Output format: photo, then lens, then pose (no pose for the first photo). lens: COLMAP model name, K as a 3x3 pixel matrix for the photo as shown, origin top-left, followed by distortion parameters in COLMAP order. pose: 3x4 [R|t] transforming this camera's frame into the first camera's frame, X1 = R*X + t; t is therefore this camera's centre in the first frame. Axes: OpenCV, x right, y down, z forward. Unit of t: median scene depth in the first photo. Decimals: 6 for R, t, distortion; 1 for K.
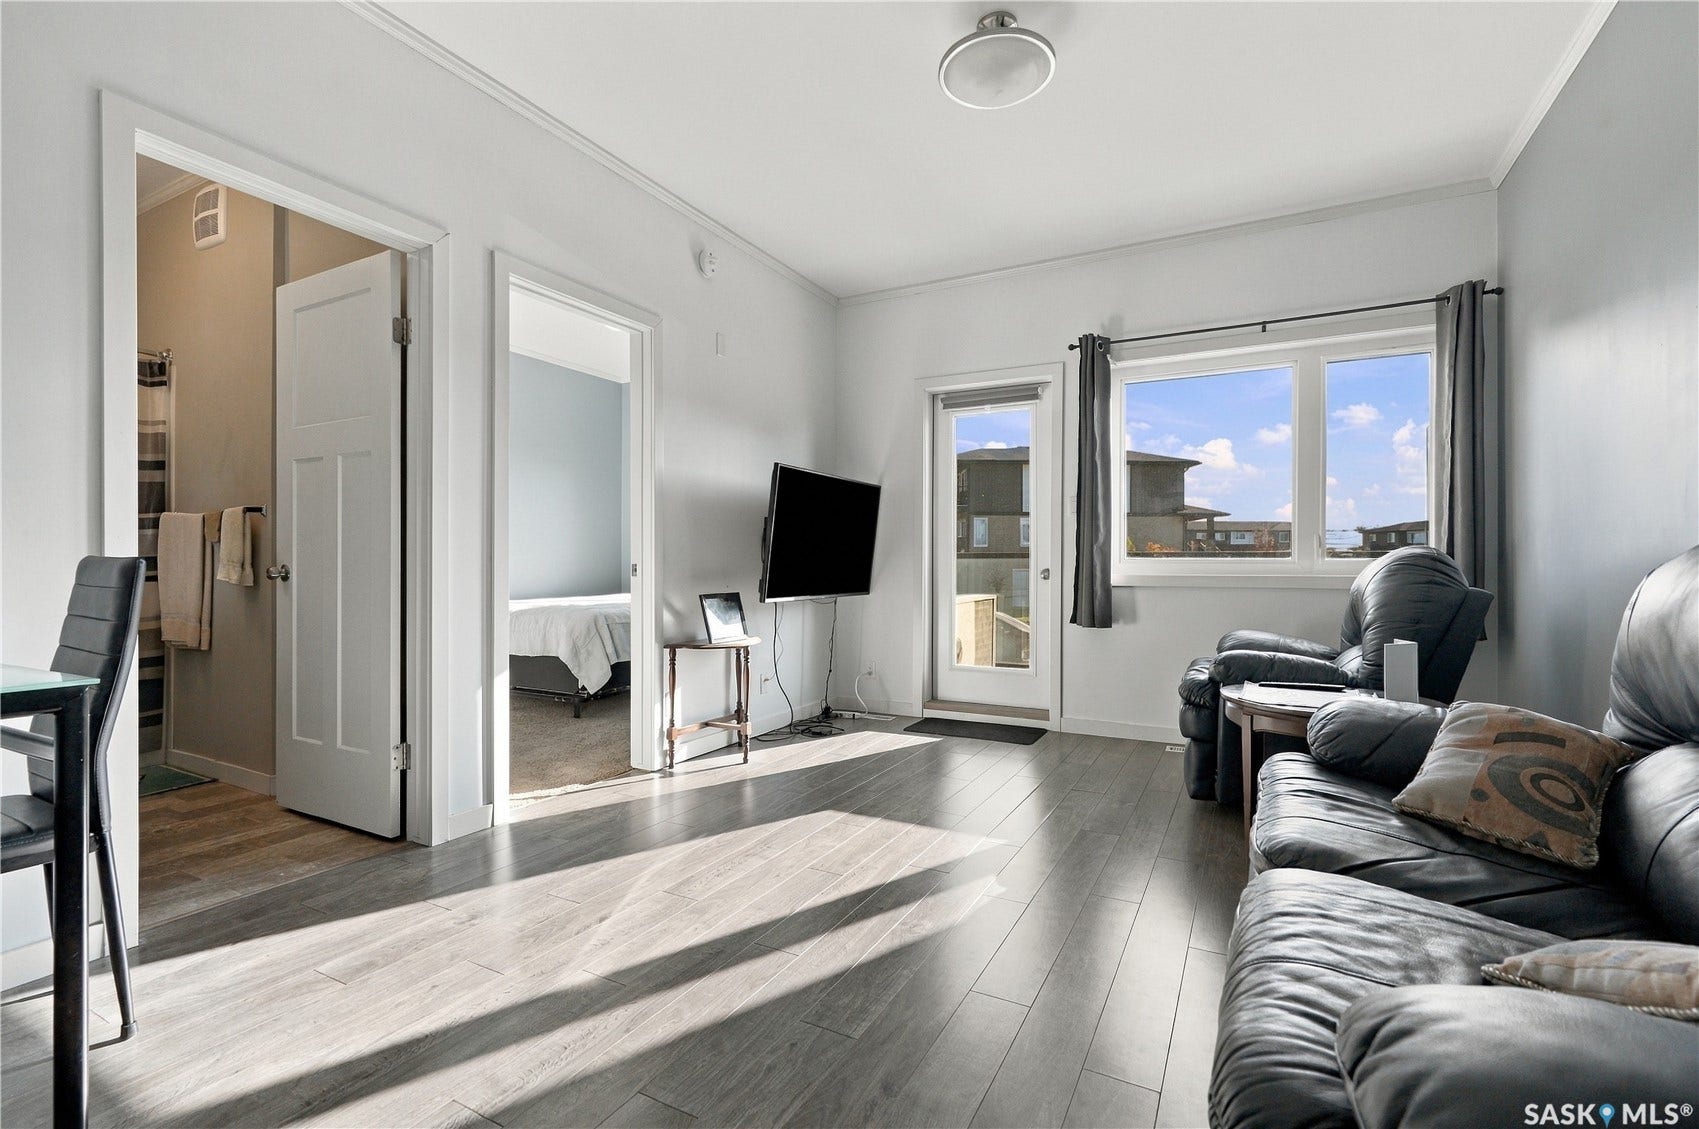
lens RADIAL K [[763.1, 0, 849.7], [0, 763.1, 569.6], [0, 0, 1]] dist [-0.001771, 0.000137]
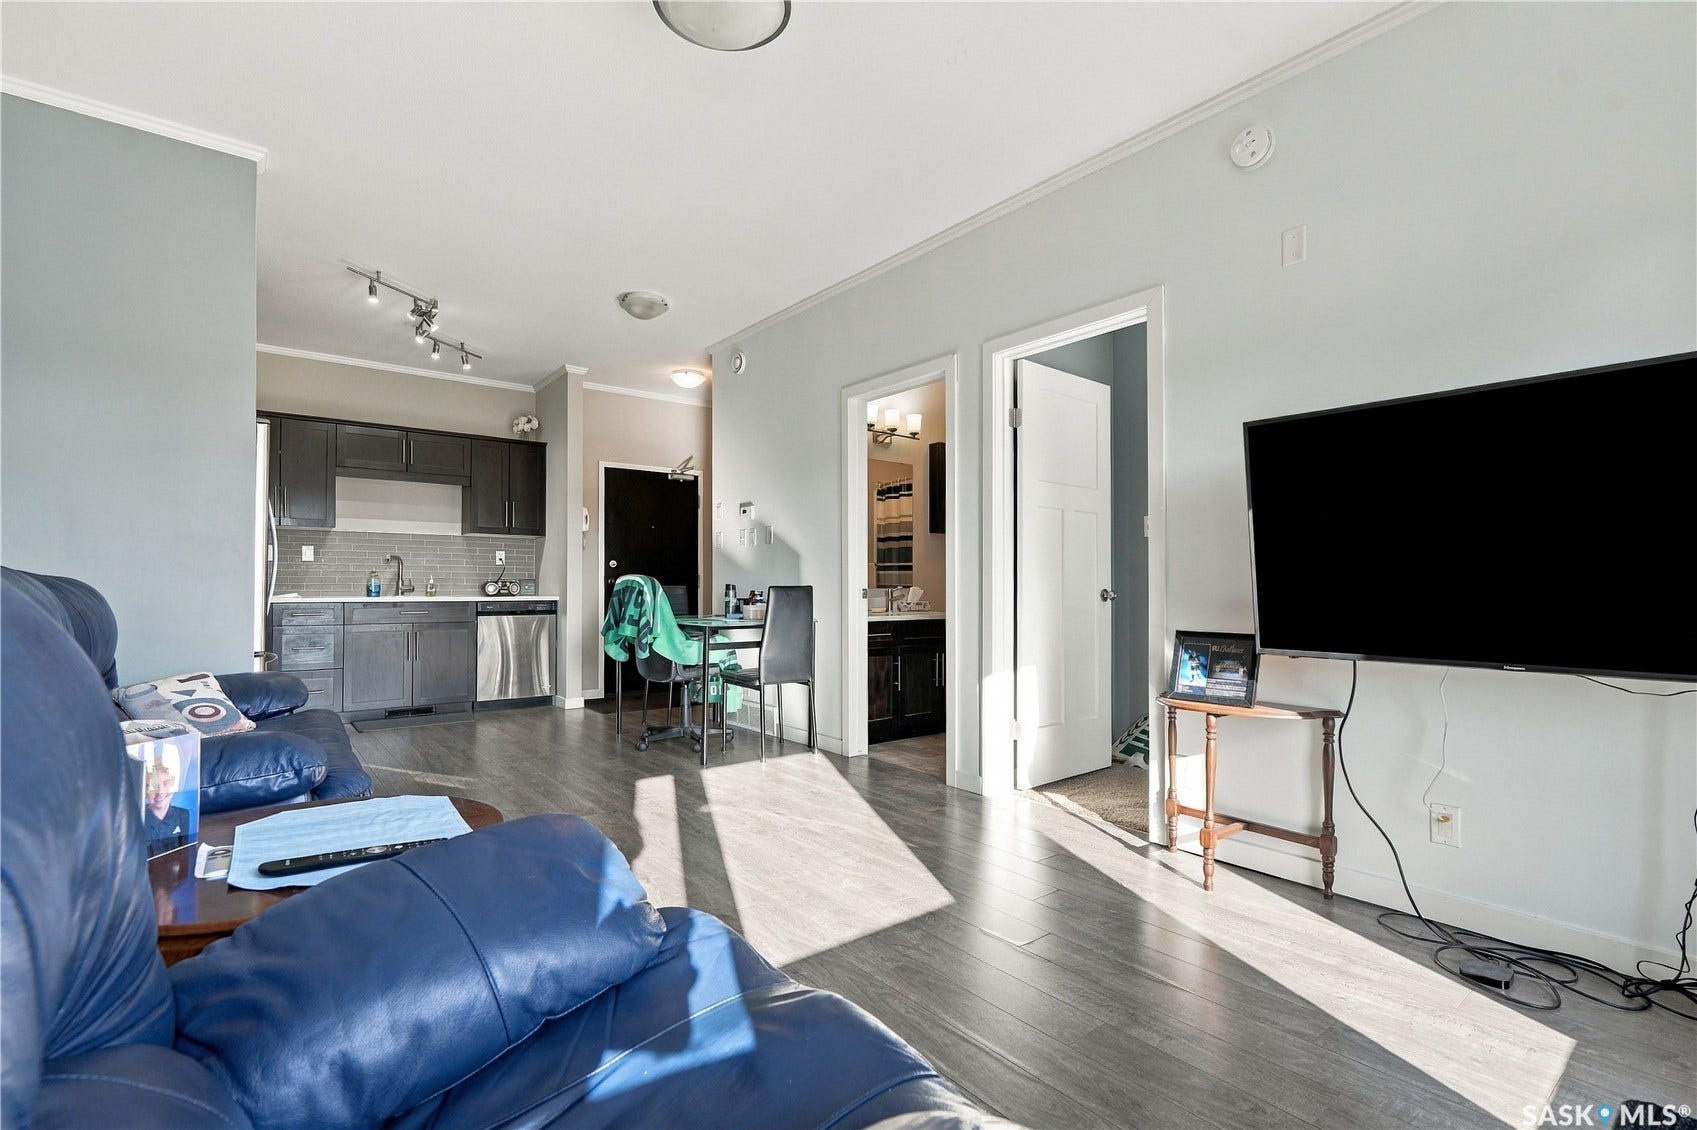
lens RADIAL K [[784.4, 0, 851.1], [0, 784.4, 572.8], [0, 0, 1]] dist [0.000457, 0.000123]
pose [[-0.394035, -0.018294, -0.918913, 0.645287], [-0.008173, 0.999832, -0.016400, -0.008682], [0.919059, 0.001048, -0.394118, 1.024105]]
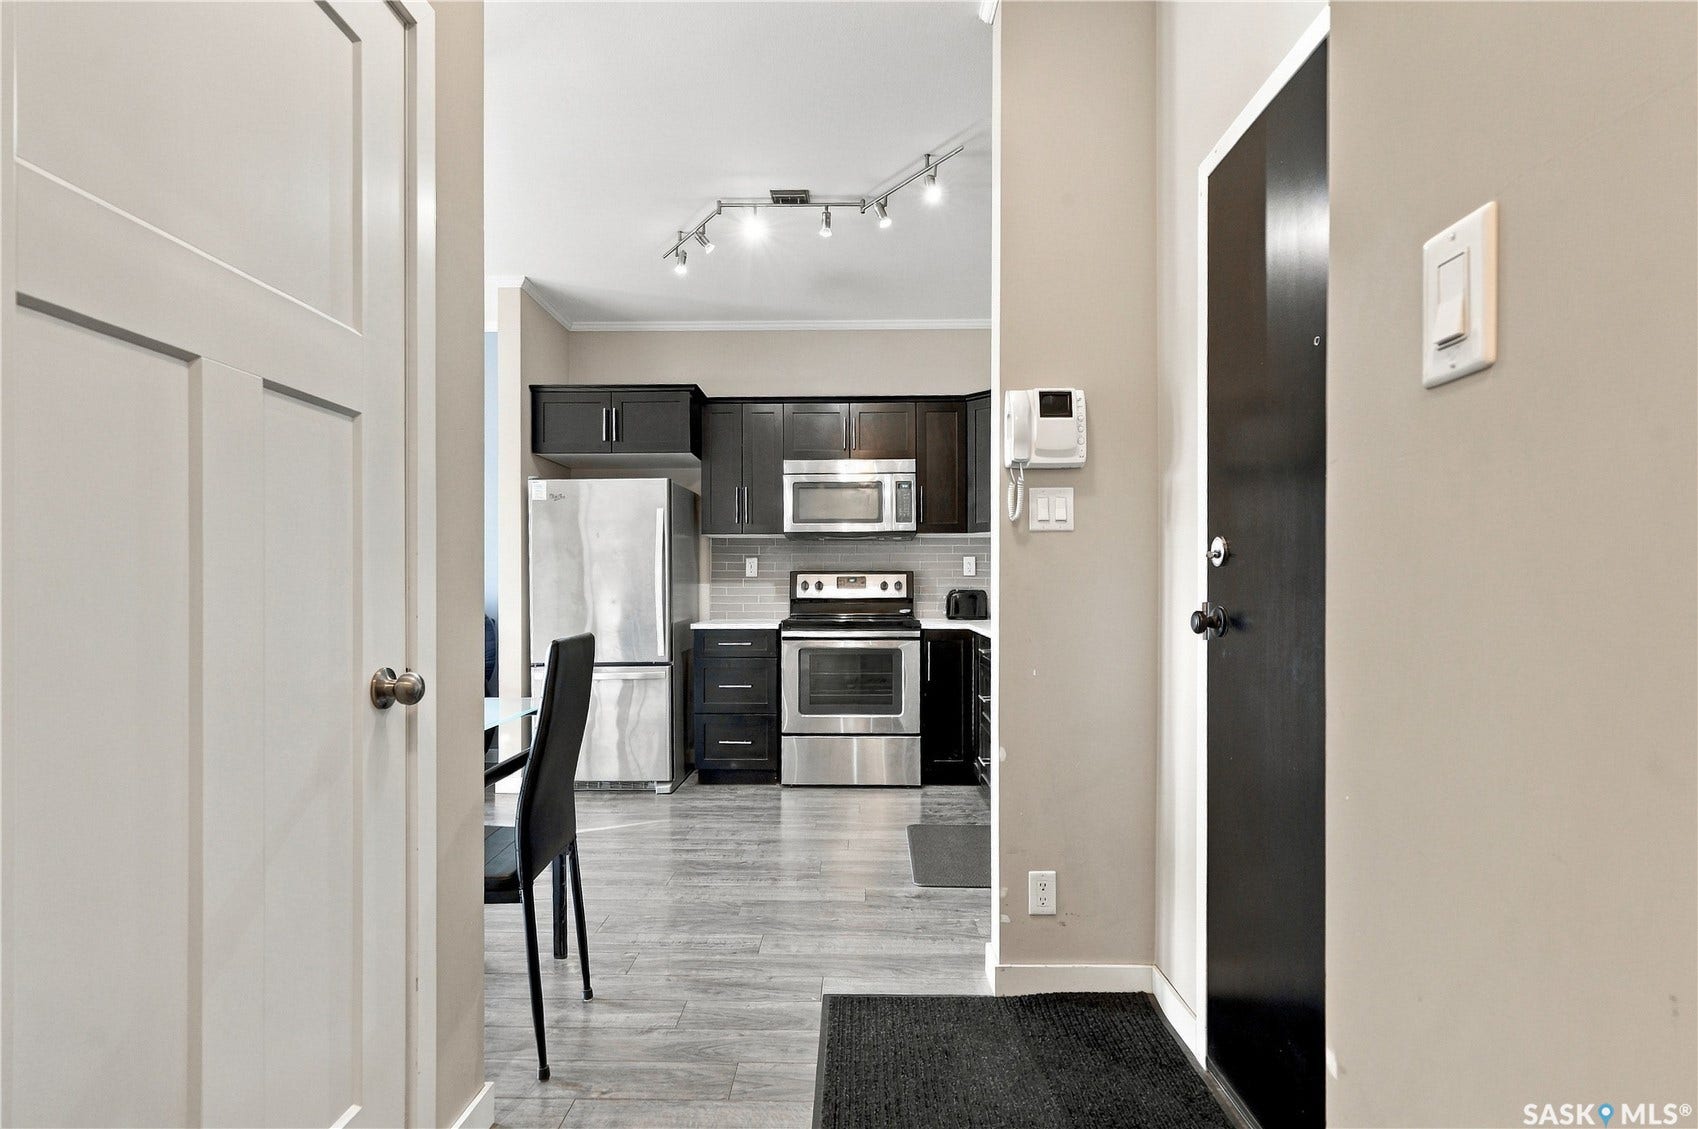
lens RADIAL K [[805.1, 0, 847.6], [0, 805.1, 599.0], [0, 0, 1]] dist [-0.000078, 0.000412]
pose [[-0.455196, -0.012439, 0.890304, -1.189756], [0.007863, 0.999807, 0.017990, -0.035925], [-0.890356, 0.015189, -0.455011, 0.149146]]
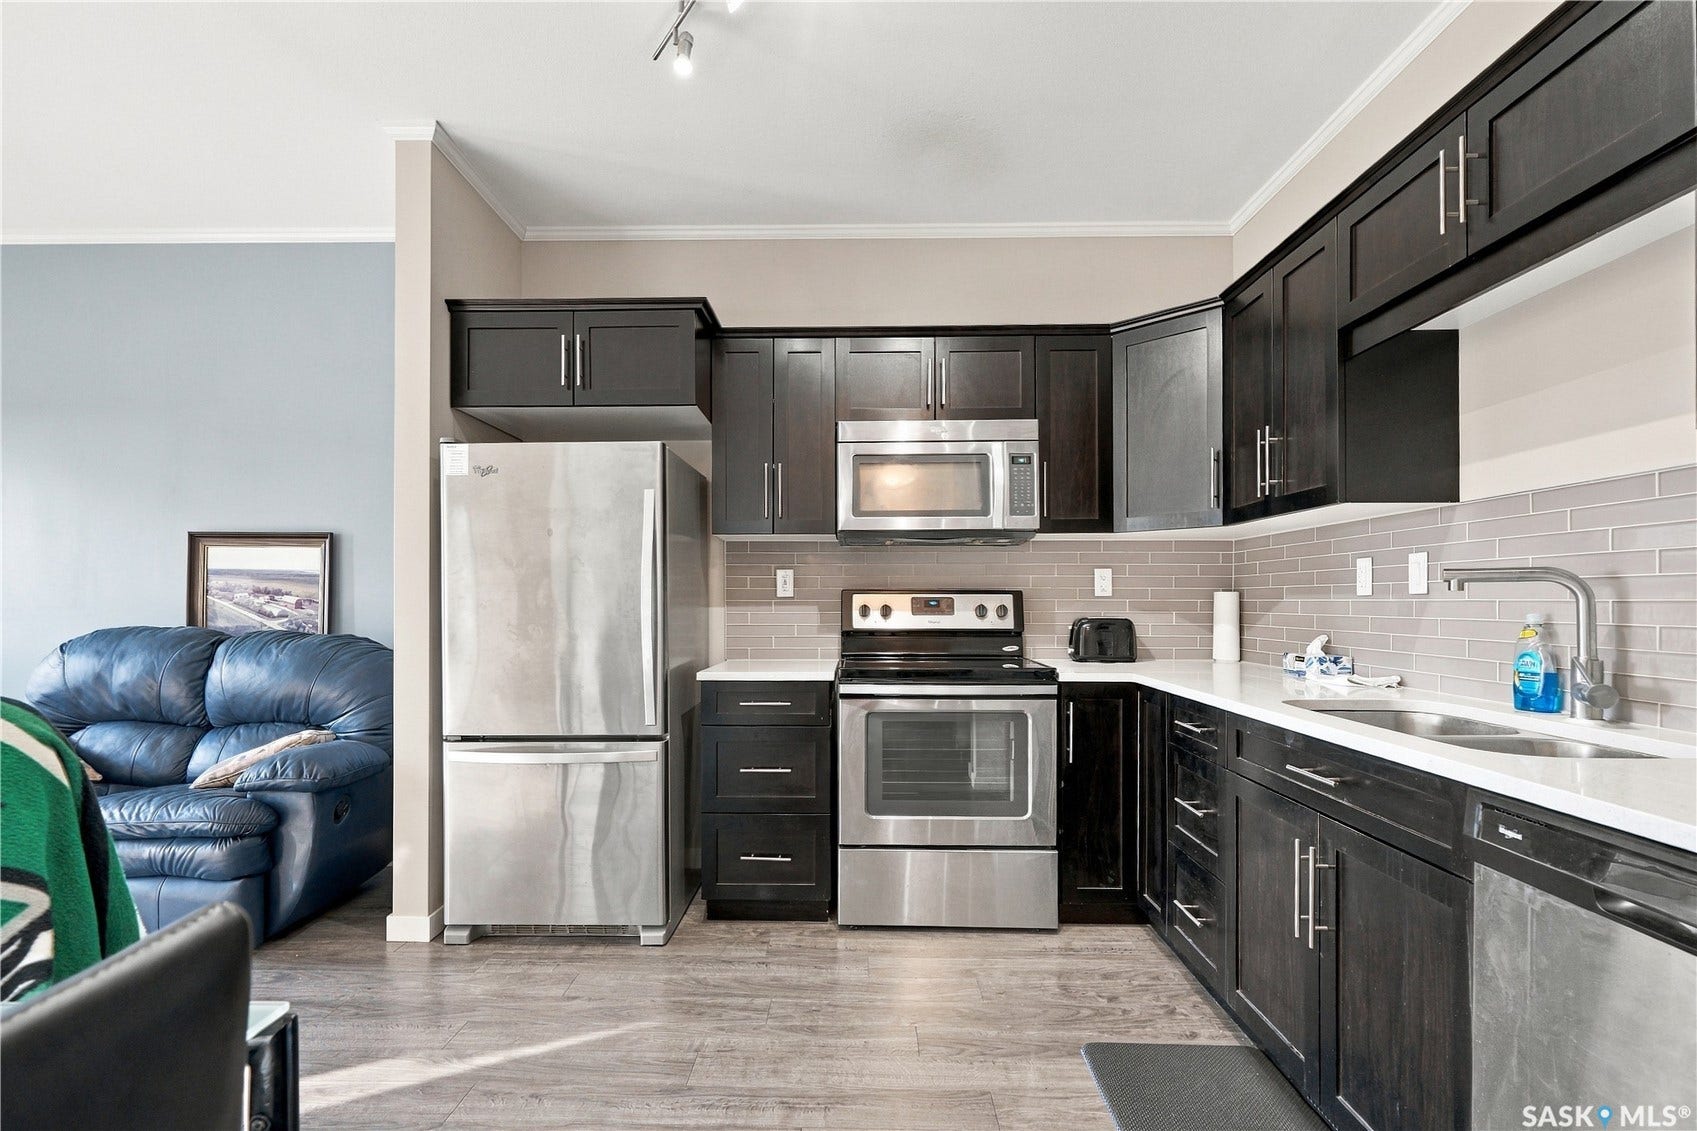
lens RADIAL K [[804.7, 0, 847.1], [0, 804.7, 600.0], [0, 0, 1]] dist [-0.000078, 0.000412]
pose [[-0.453043, -0.000281, 0.891489, -0.759744], [0.006428, 0.999973, 0.003582, -0.050484], [-0.891466, 0.007353, -0.453029, 0.029809]]
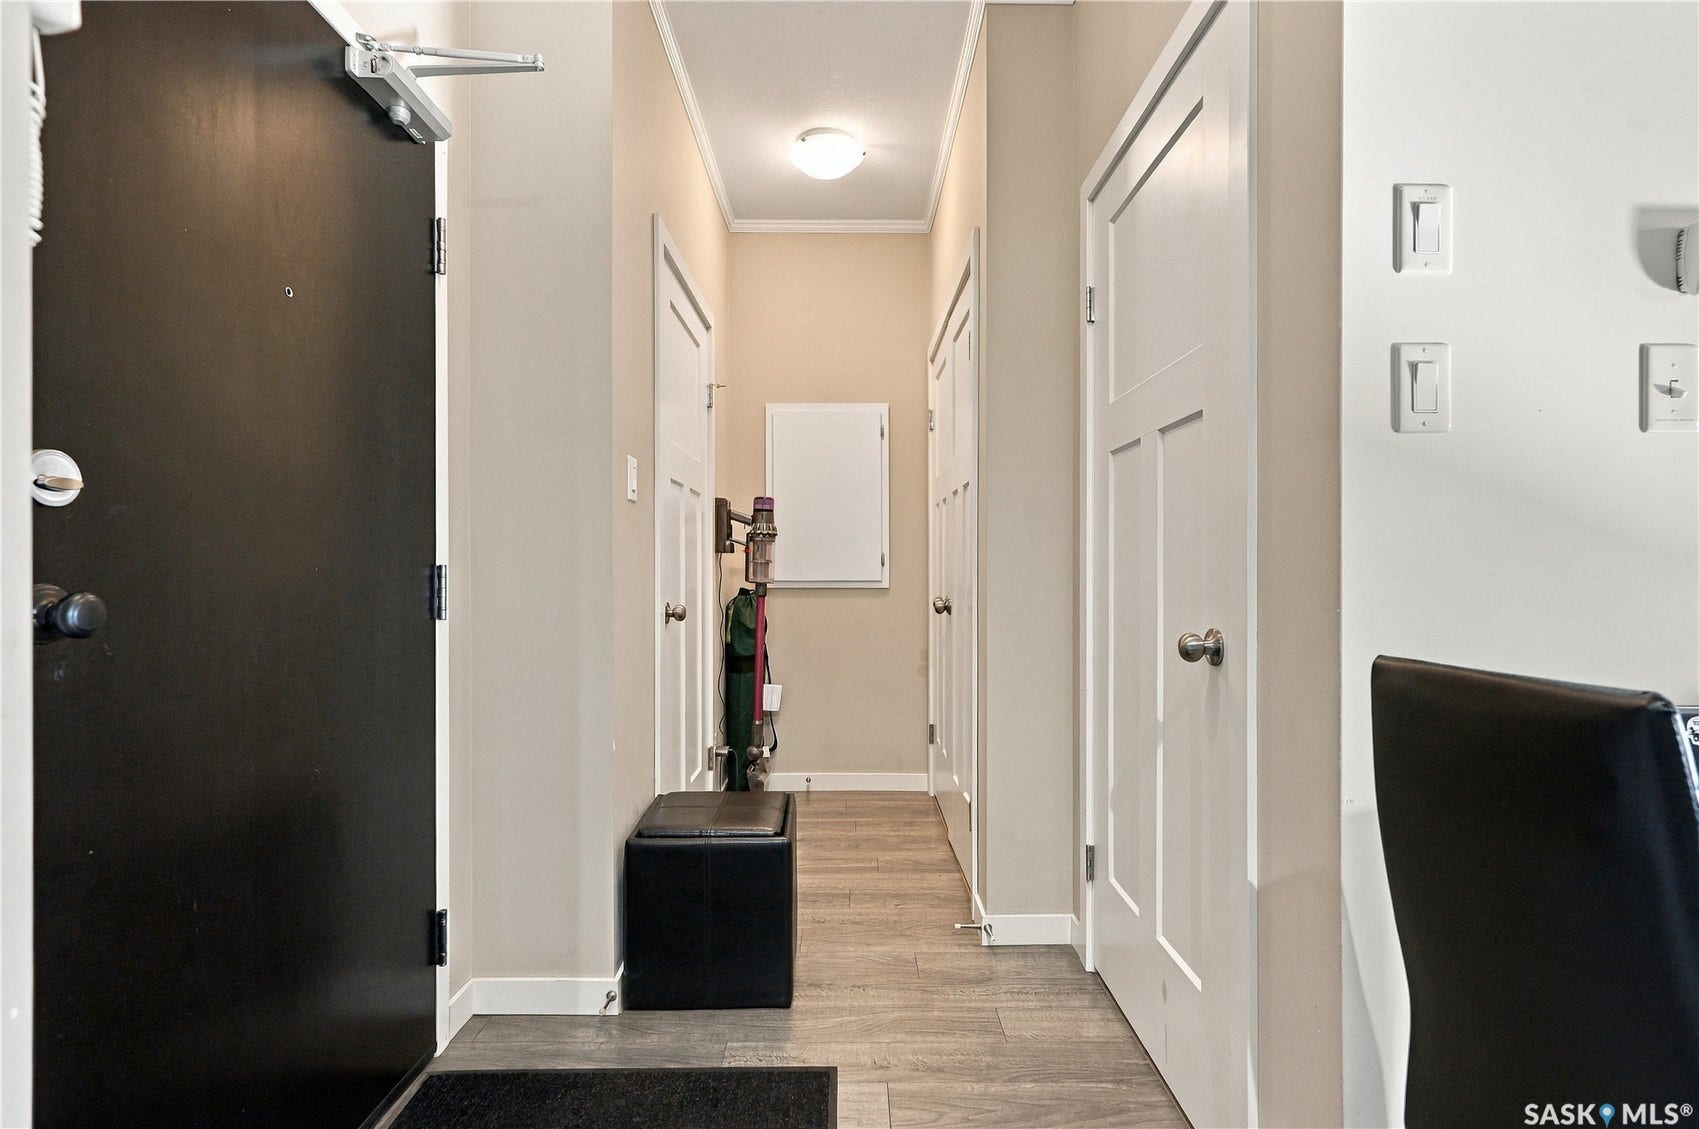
lens RADIAL K [[763.1, 0, 849.7], [0, 763.1, 569.6], [0, 0, 1]] dist [-0.001771, 0.000137]
pose [[0.478996, -0.003117, -0.877812, -0.554006], [-0.006463, 0.999954, -0.007078, -0.028884], [0.877794, 0.009064, 0.478953, -0.152619]]
